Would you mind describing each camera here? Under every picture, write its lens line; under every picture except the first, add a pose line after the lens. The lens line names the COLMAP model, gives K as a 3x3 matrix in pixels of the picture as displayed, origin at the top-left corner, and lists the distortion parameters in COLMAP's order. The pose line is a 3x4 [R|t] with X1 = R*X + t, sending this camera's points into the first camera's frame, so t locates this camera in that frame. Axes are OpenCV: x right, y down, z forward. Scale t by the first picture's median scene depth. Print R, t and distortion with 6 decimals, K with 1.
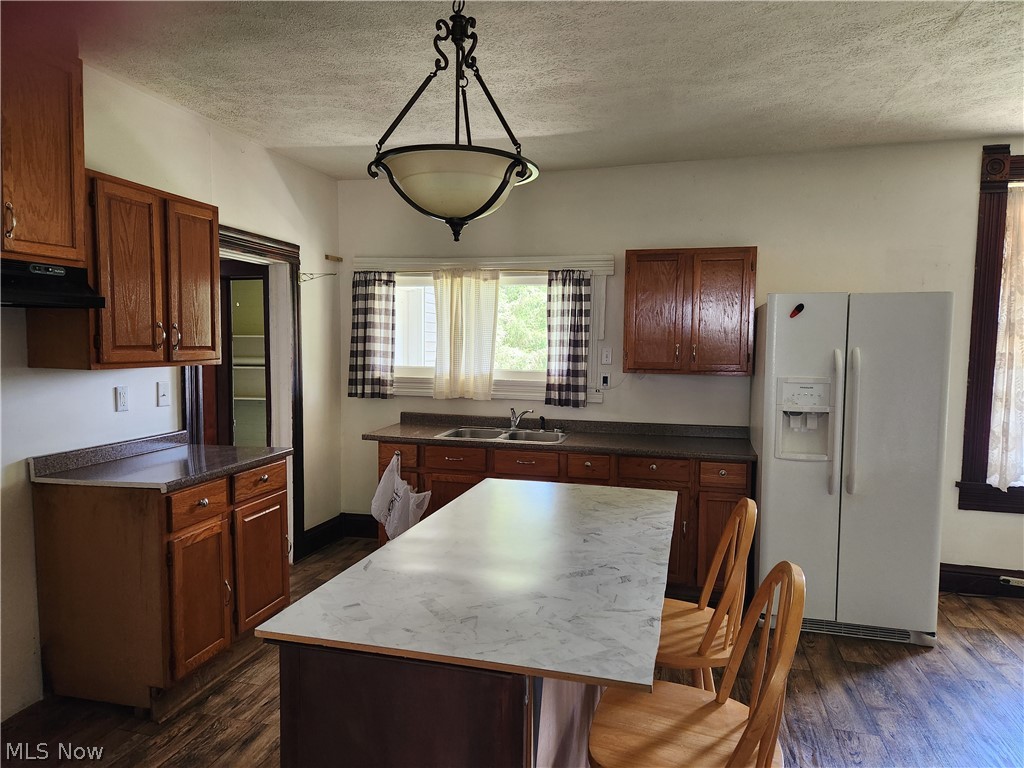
lens RADIAL K [[685.6, 0, 519.8], [0, 685.6, 391.7], [0, 0, 1]] dist [0.046099, -0.029587]
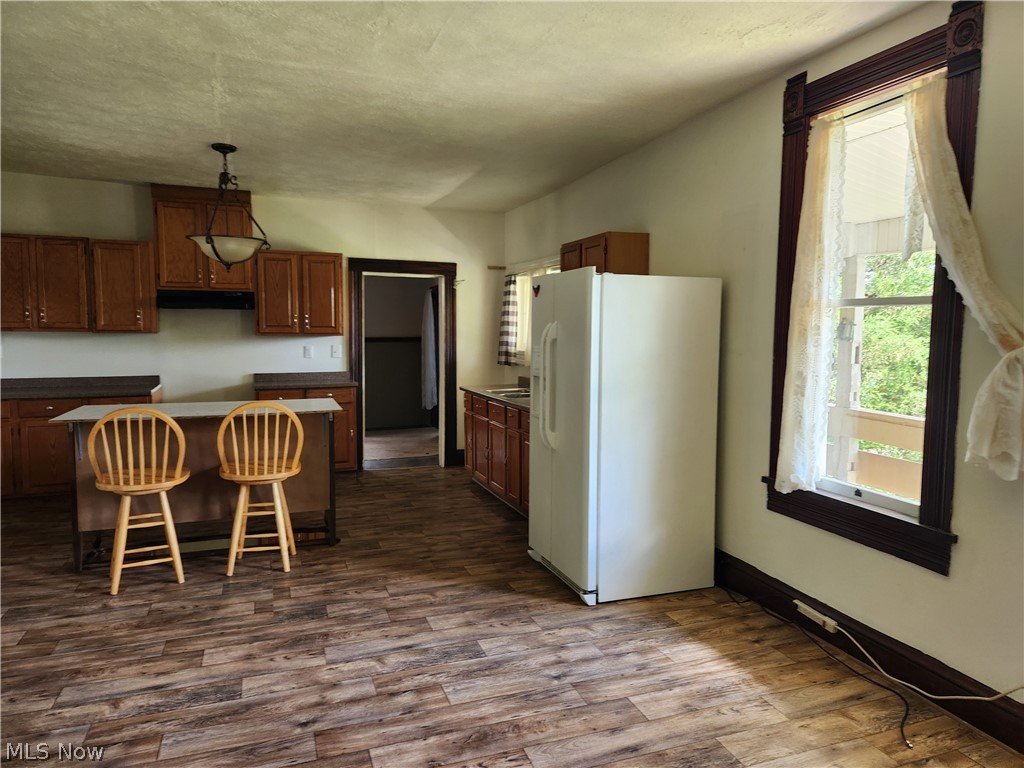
lens RADIAL K [[685.6, 0, 507.2], [0, 685.6, 377.8], [0, 0, 1]] dist [0.046099, -0.029587]
pose [[0.571959, 0.048361, -0.818855, 1.134335], [-0.058716, 0.998114, 0.017935, 0.011731], [0.818178, 0.037822, 0.573720, 0.245937]]
